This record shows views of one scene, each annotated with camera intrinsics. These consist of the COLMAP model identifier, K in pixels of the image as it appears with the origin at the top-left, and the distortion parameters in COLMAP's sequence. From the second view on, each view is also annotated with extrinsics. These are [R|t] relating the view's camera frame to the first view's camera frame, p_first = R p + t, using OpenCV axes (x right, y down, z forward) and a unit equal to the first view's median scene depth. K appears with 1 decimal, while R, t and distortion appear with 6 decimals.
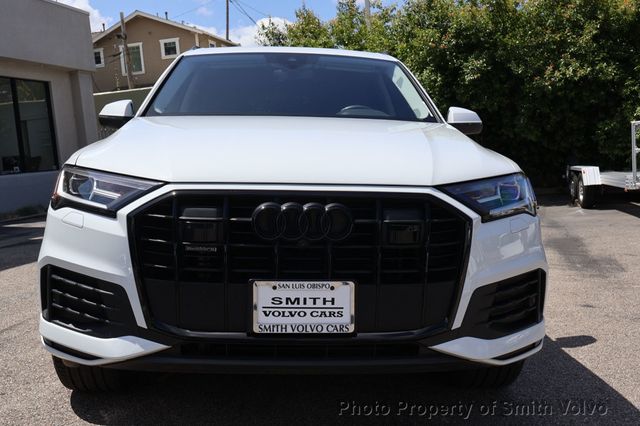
lens RADIAL K [[691.6, 0, 320.0], [0, 691.6, 213.0], [0, 0, 1]] dist [0.018332, 0.002003]
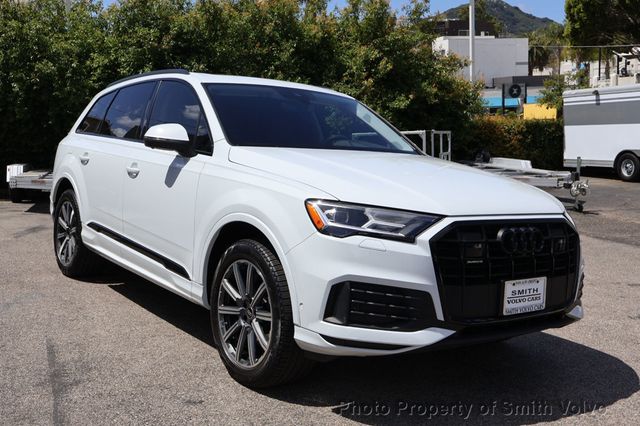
lens RADIAL K [[691.6, 0, 320.0], [0, 691.6, 213.0], [0, 0, 1]] dist [0.018332, 0.002003]
pose [[0.834508, -0.024271, 0.550461, -1.227897], [0.011175, 0.999569, 0.027132, -0.092795], [-0.550882, -0.016490, 0.834420, -0.031403]]
